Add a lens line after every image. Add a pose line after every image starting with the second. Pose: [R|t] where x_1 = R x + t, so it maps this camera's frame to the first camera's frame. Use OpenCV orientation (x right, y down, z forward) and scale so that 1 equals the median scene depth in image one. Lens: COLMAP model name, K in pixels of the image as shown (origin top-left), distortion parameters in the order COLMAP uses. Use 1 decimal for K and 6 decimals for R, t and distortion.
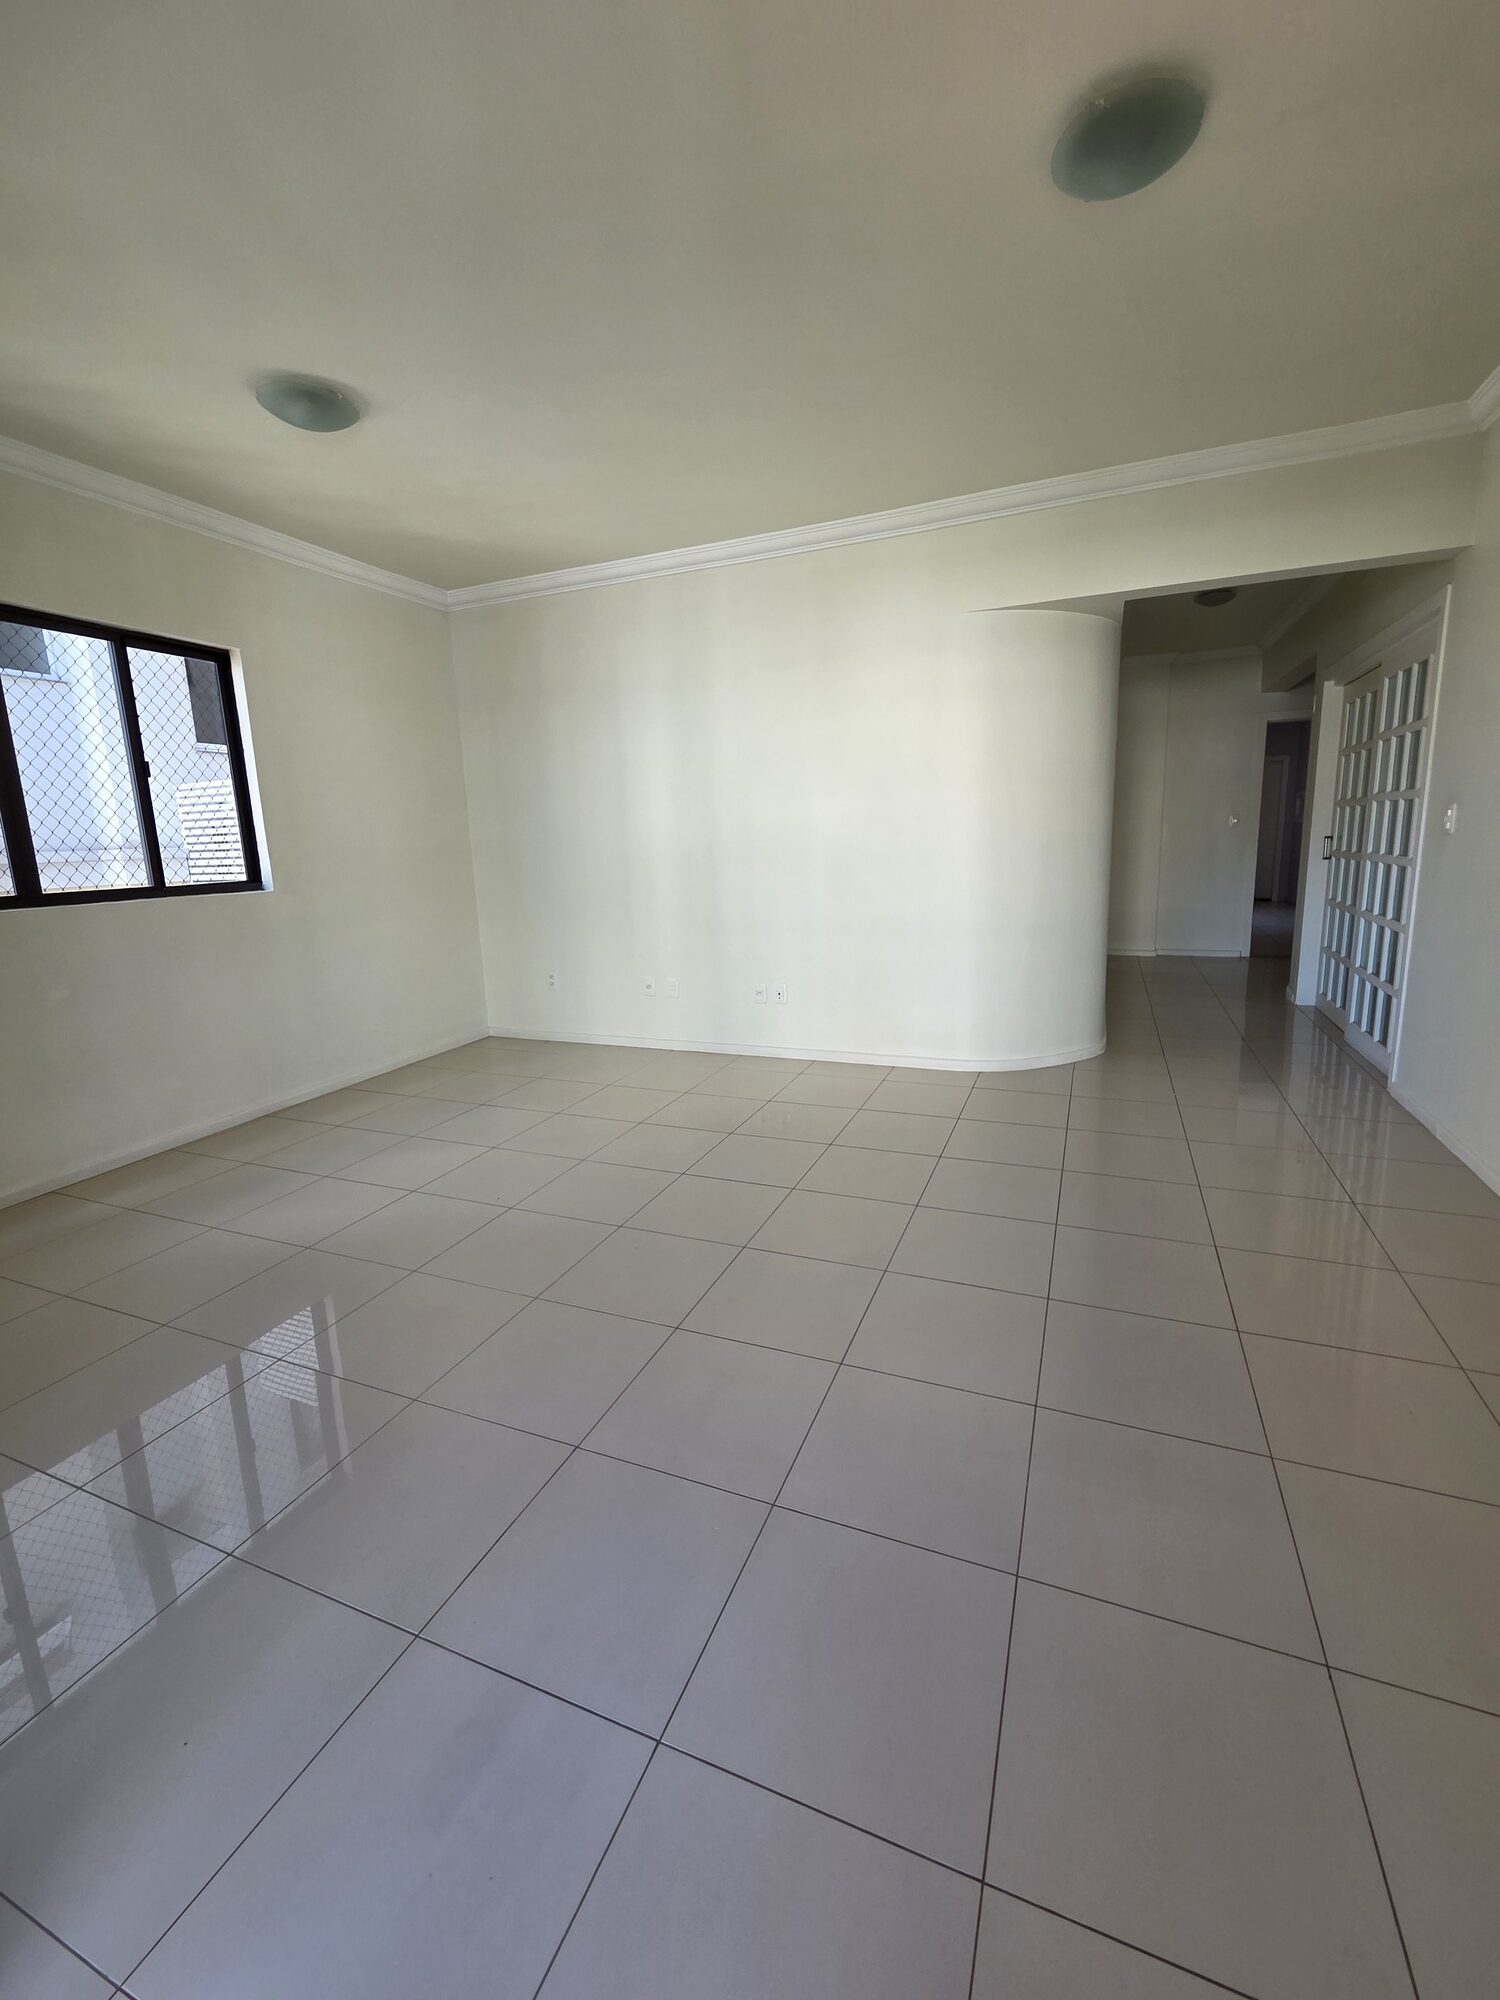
lens RADIAL K [[812.8, 0, 753.0], [0, 812.8, 991.7], [0, 0, 1]] dist [0.002127, -0.000055]
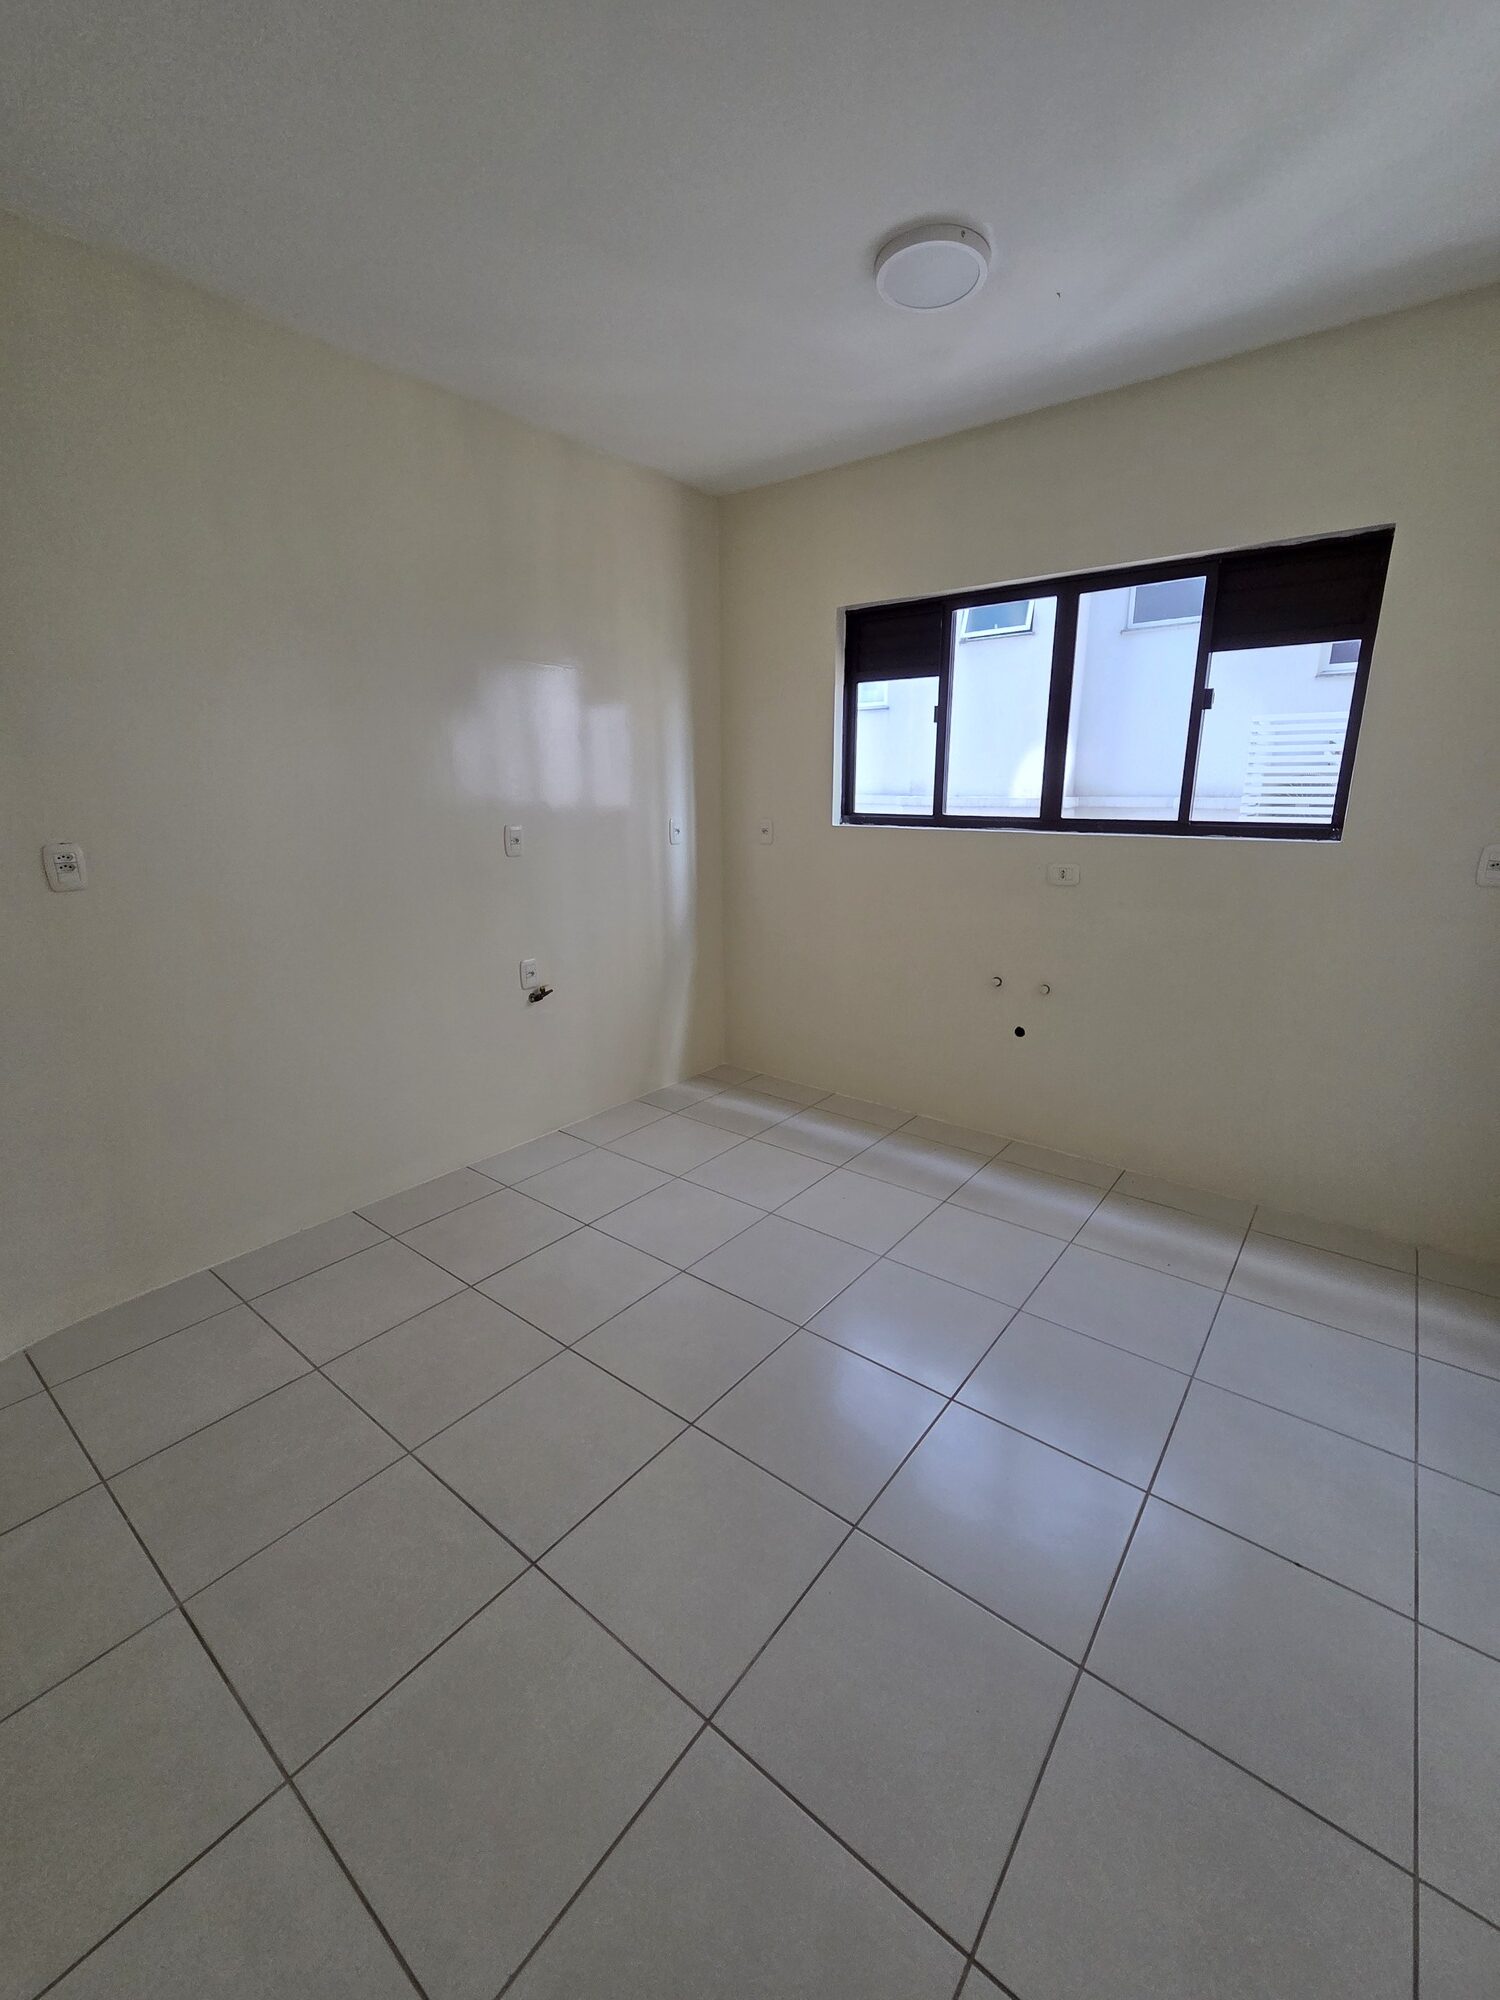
lens RADIAL K [[812.8, 0, 751.6], [0, 812.8, 999.4], [0, 0, 1]] dist [0.002127, -0.000055]
pose [[-0.270644, 0.271059, -0.923731, 0.435676], [-0.172192, 0.930437, 0.323477, -0.171281], [0.947154, 0.246606, -0.205143, 0.814616]]
